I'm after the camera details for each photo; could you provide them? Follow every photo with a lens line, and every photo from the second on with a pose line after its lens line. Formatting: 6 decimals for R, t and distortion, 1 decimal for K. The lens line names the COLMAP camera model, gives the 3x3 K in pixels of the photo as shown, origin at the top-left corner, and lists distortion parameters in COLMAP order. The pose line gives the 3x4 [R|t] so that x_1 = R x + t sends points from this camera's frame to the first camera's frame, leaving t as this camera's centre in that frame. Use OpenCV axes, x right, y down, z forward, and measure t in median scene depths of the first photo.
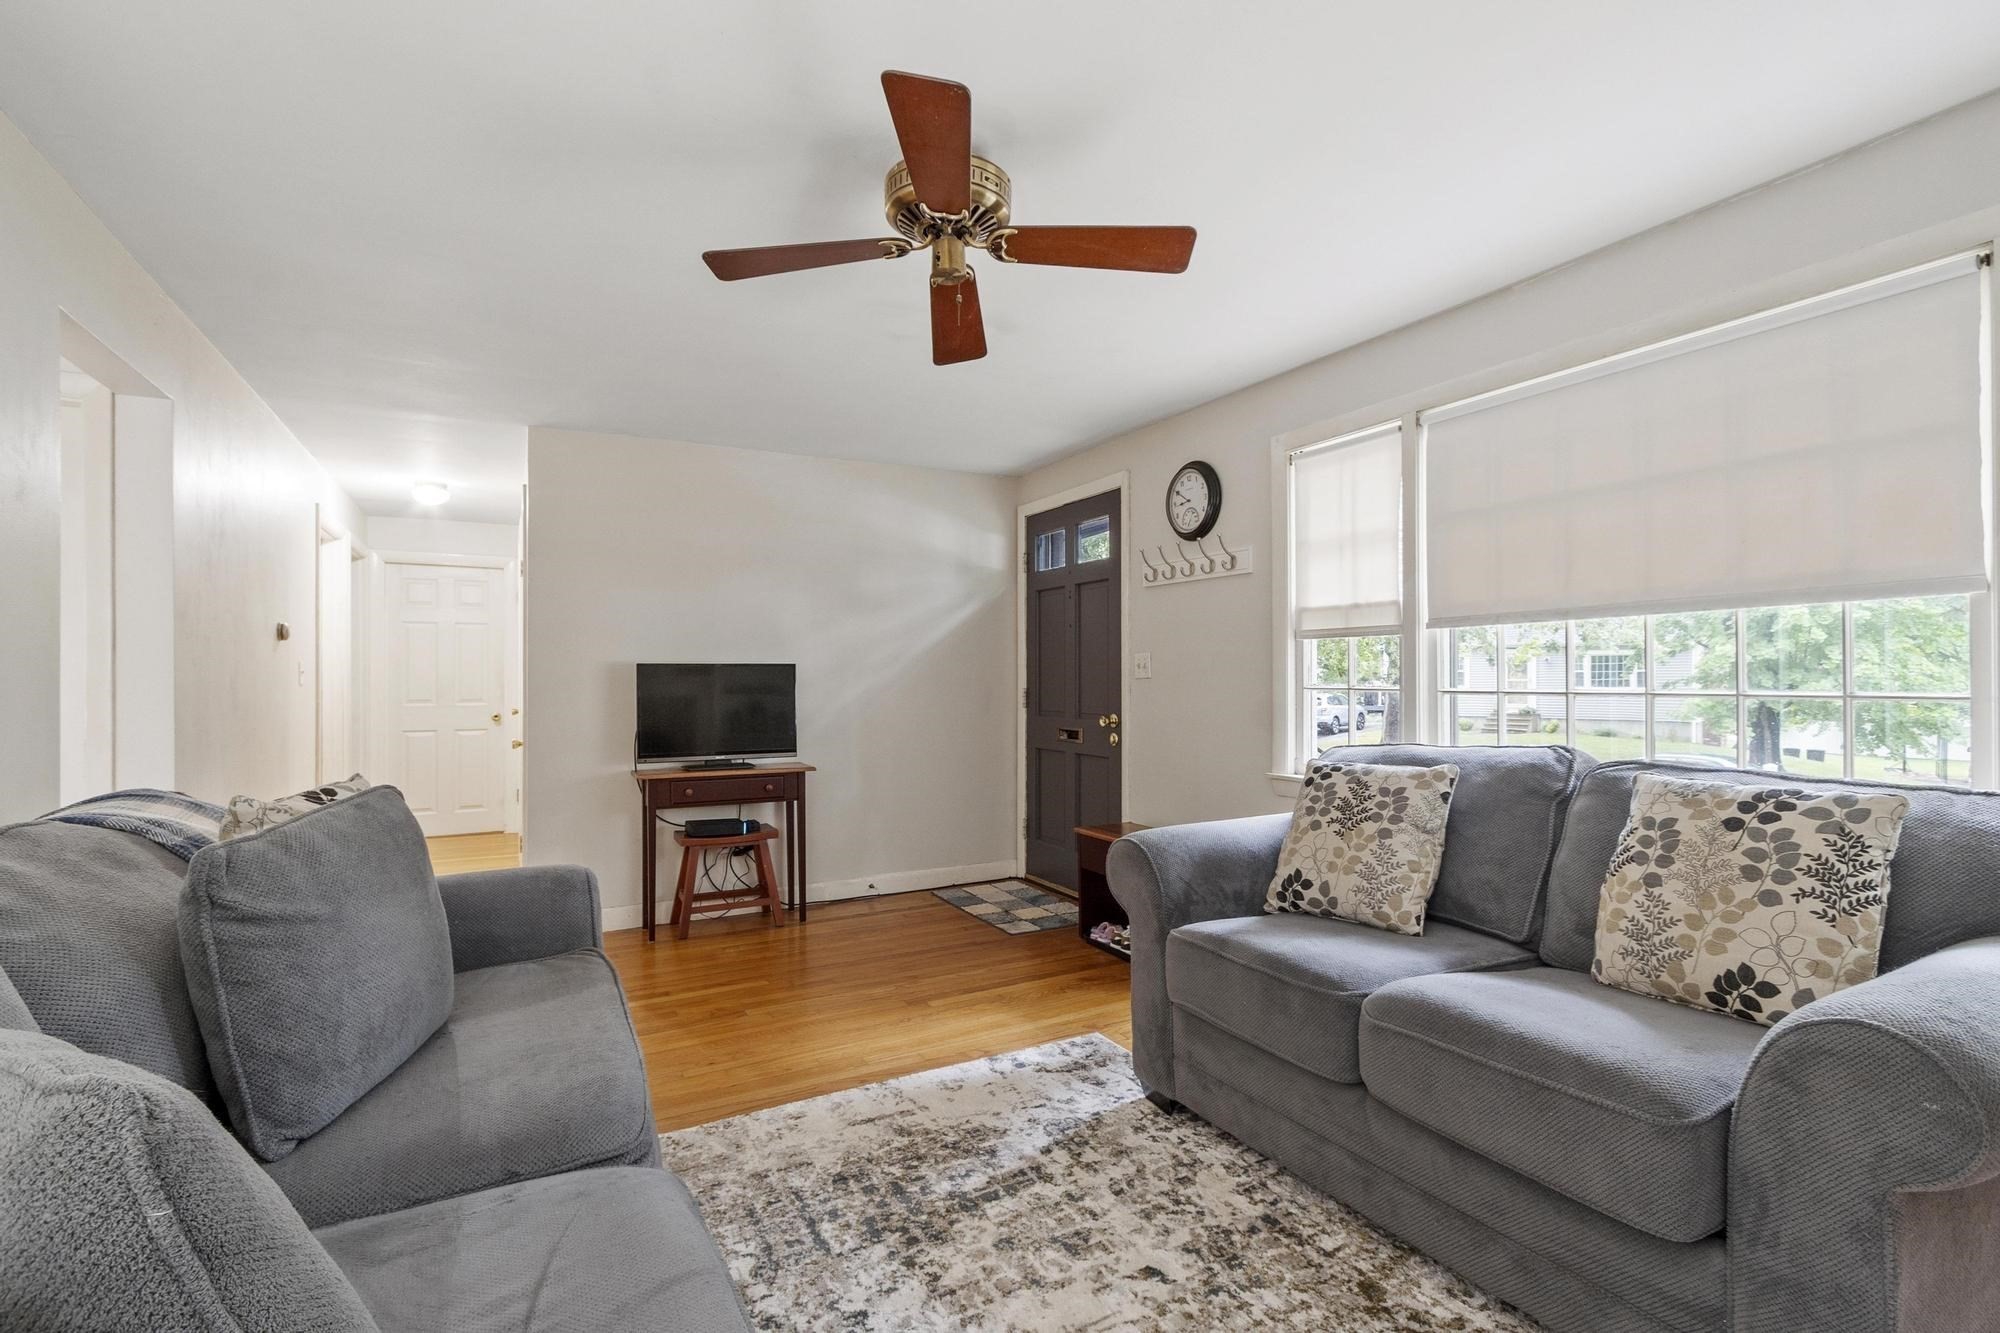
lens RADIAL K [[925.0, 0, 1000.0], [0, 925.0, 666.5], [0, 0, 1]] dist [0.000706, 0.000085]
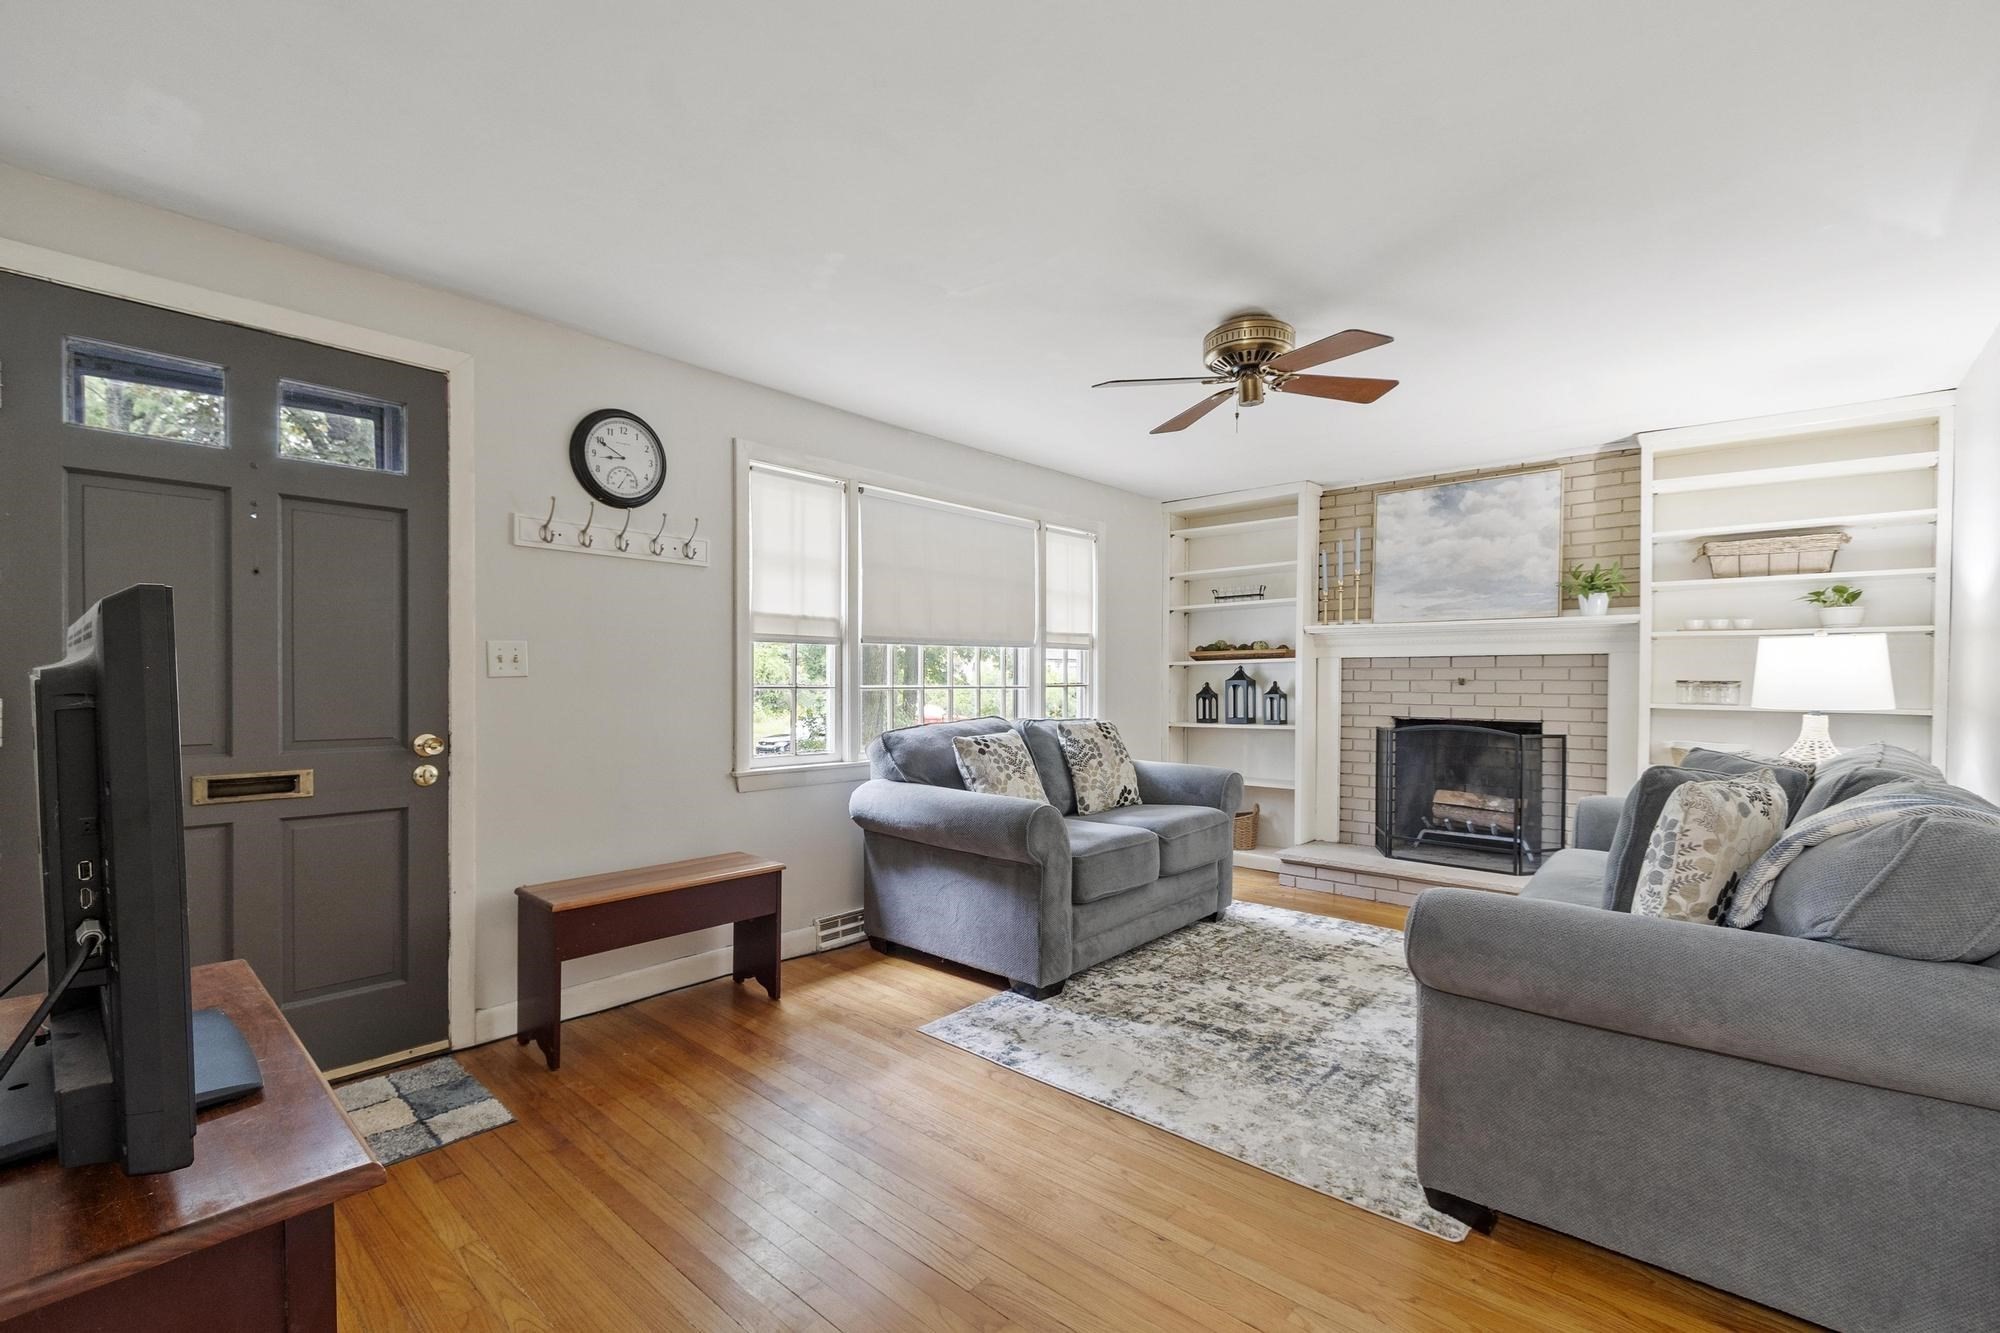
lens RADIAL K [[874.6, 0, 982.2], [0, 874.6, 682.0], [0, 0, 1]] dist [0.000058, 0.000020]
pose [[-0.336340, -0.004635, 0.941729, -1.105941], [-0.018270, 0.999832, -0.001605, 0.021798], [-0.941563, -0.017745, -0.336368, 1.698348]]
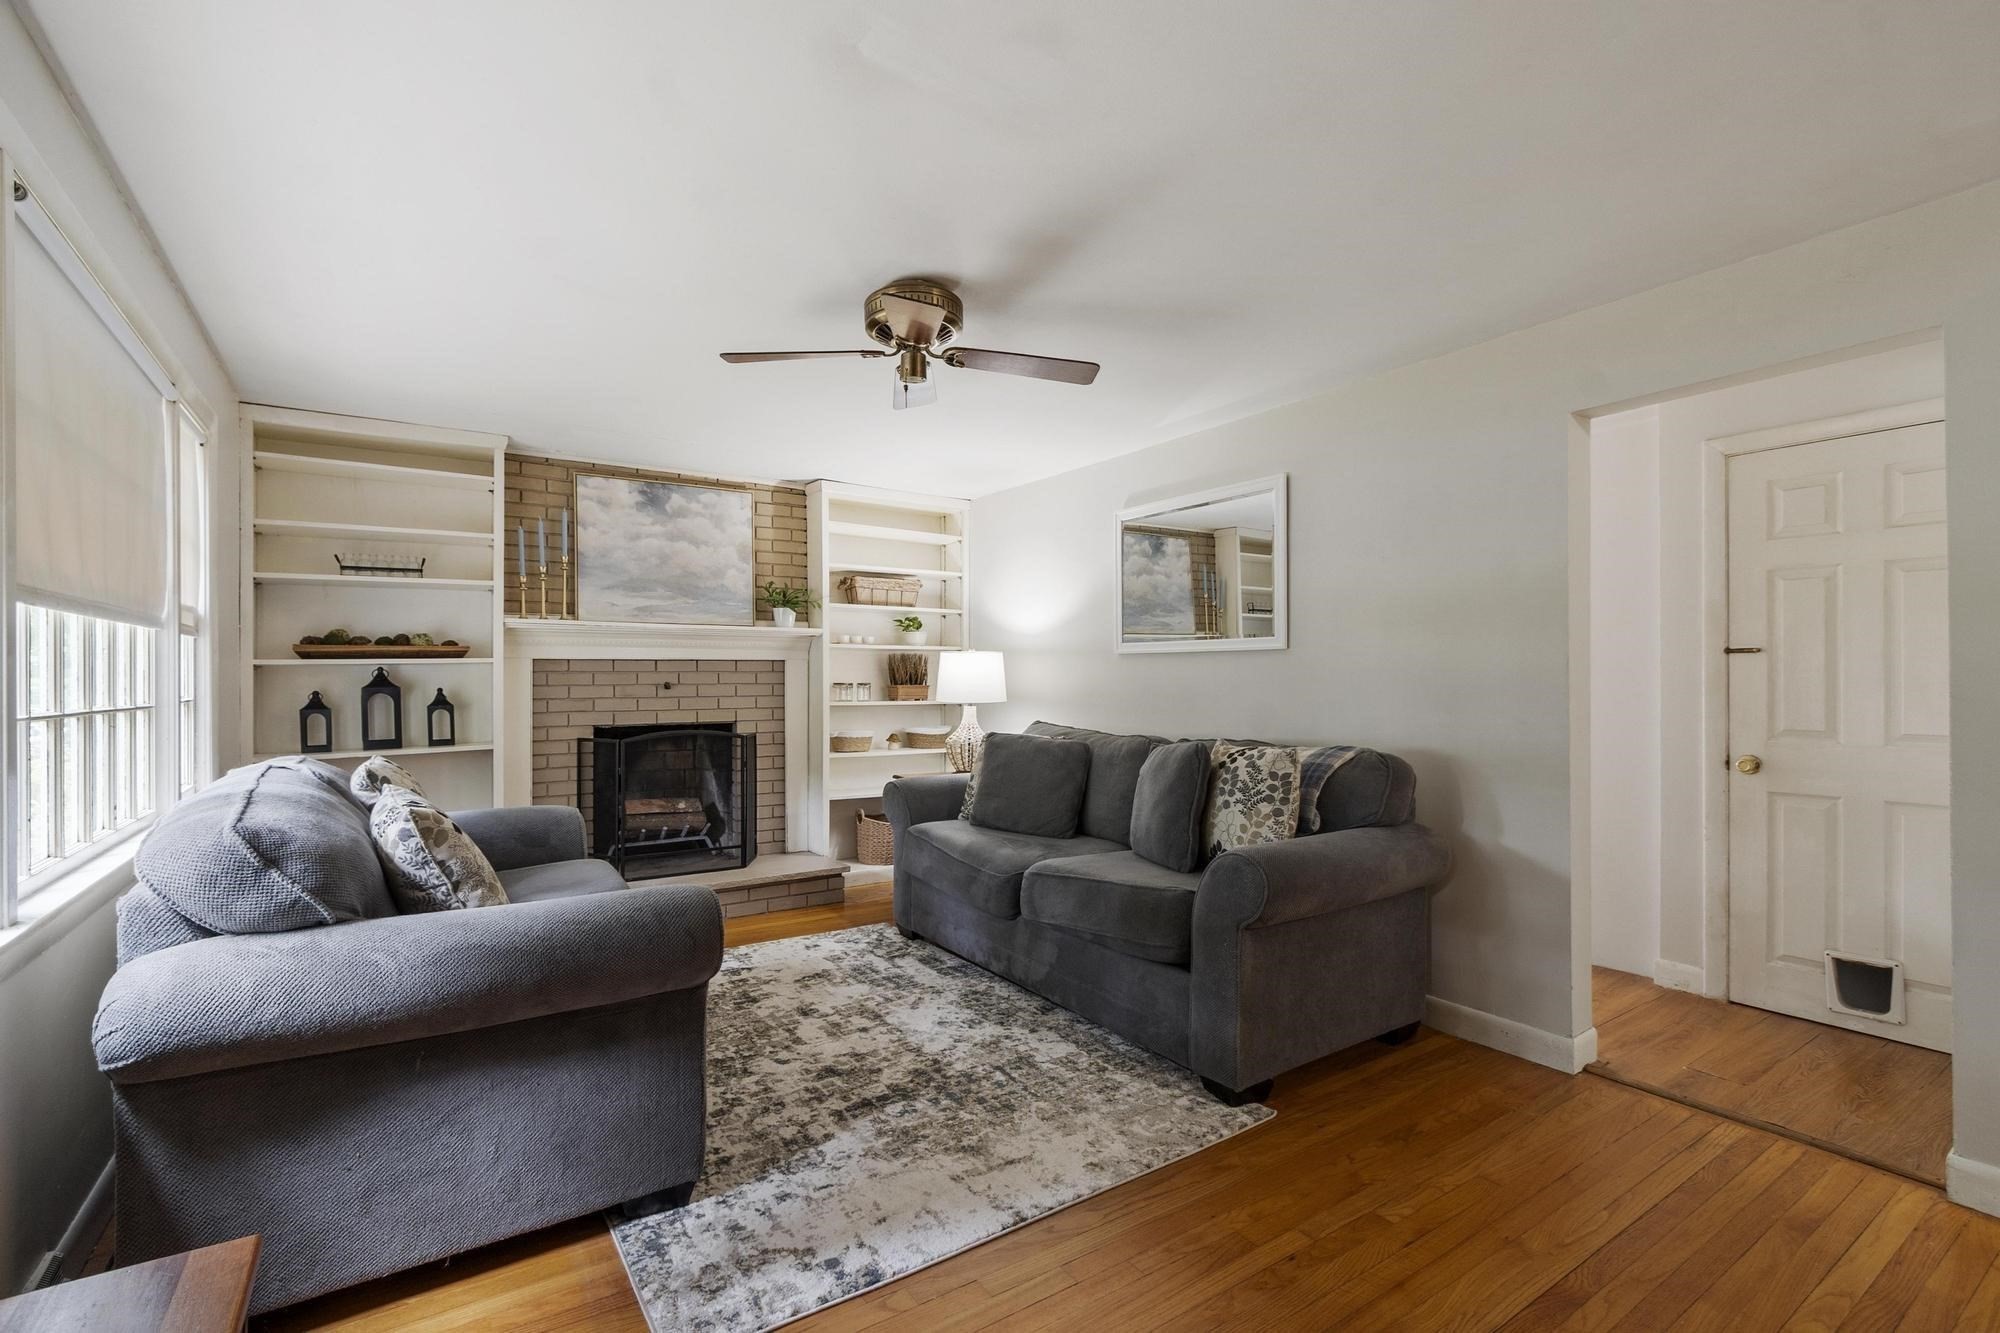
lens RADIAL K [[874.6, 0, 982.2], [0, 874.6, 682.0], [0, 0, 1]] dist [0.000058, 0.000020]
pose [[-0.996522, 0.004828, -0.083191, -0.044834], [0.006002, 0.999886, -0.013858, 0.020059], [0.083114, -0.014309, -0.996437, 2.037462]]
